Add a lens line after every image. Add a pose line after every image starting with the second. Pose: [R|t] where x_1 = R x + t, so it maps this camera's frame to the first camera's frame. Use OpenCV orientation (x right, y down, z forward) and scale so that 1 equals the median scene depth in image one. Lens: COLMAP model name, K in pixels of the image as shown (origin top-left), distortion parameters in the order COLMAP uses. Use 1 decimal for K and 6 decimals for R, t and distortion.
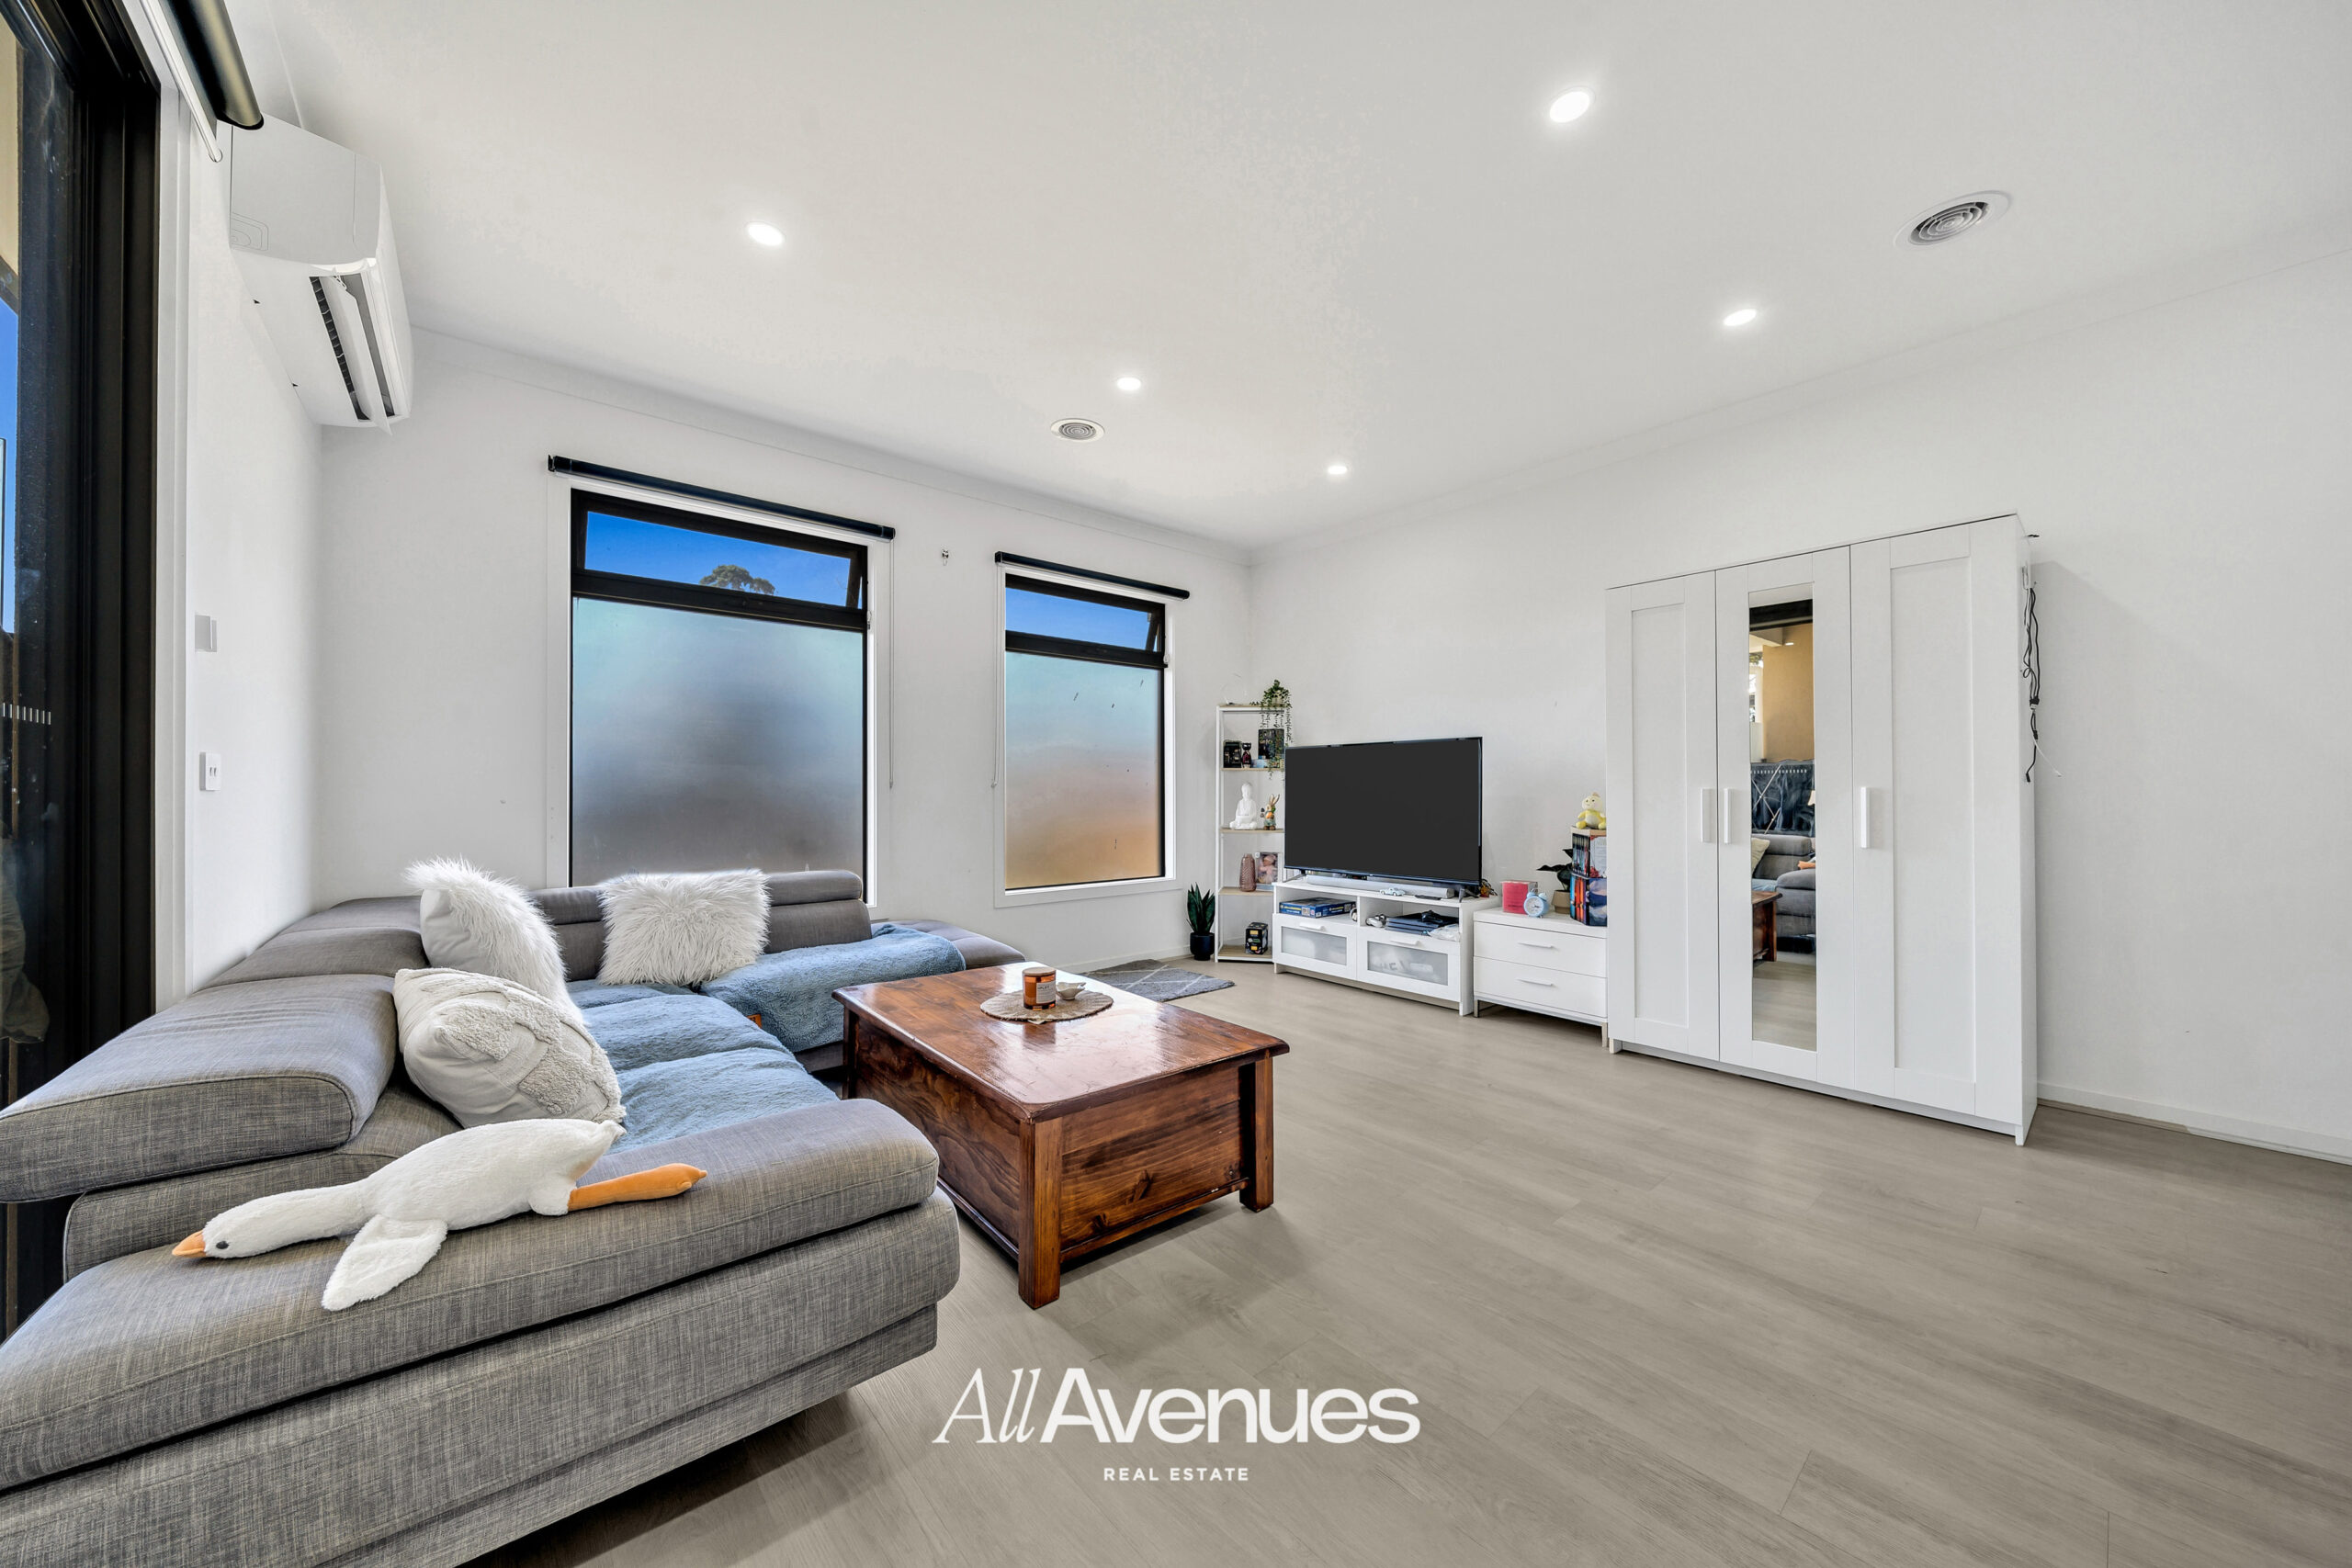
lens RADIAL K [[810.3, 0, 1183.8], [0, 810.3, 791.2], [0, 0, 1]] dist [-0.007825, 0.000222]
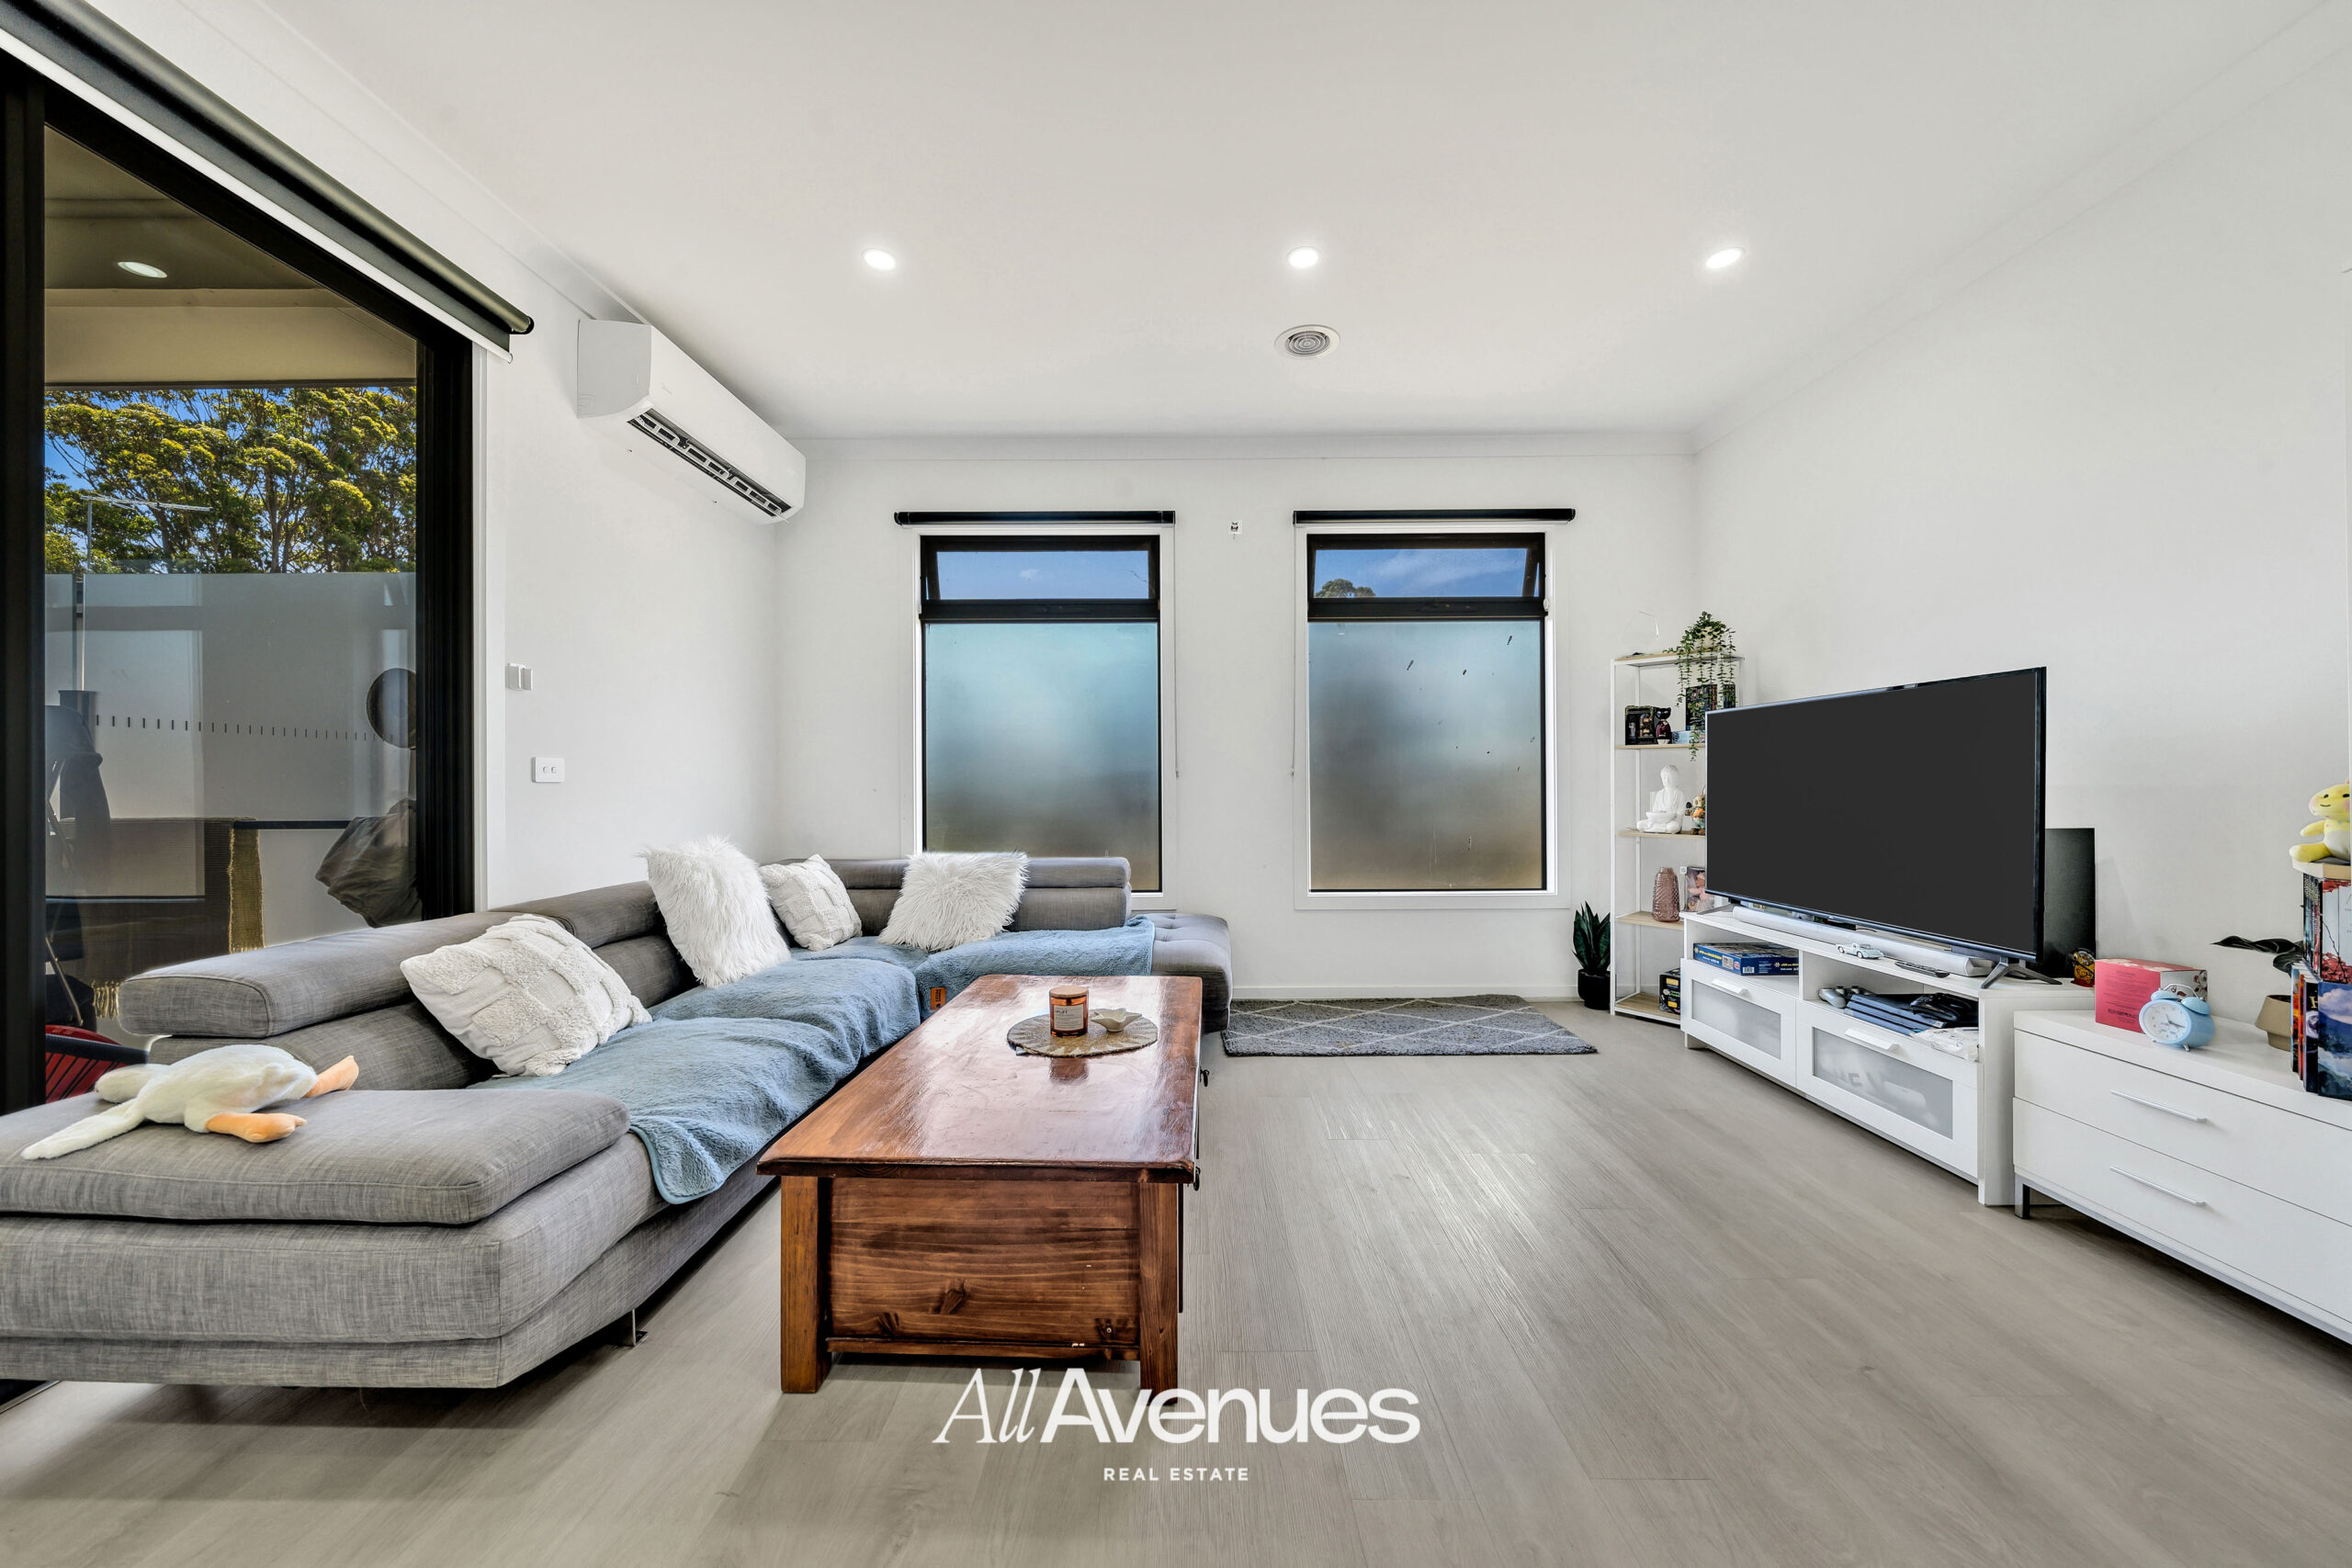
lens RADIAL K [[810.3, 0, 1179.9], [0, 810.3, 784.1], [0, 0, 1]] dist [-0.007825, 0.000222]
pose [[0.757485, -0.001769, -0.652850, 0.278270], [0.005244, 0.999981, 0.003374, 0.001273], [0.652832, -0.005979, 0.757479, 0.259352]]
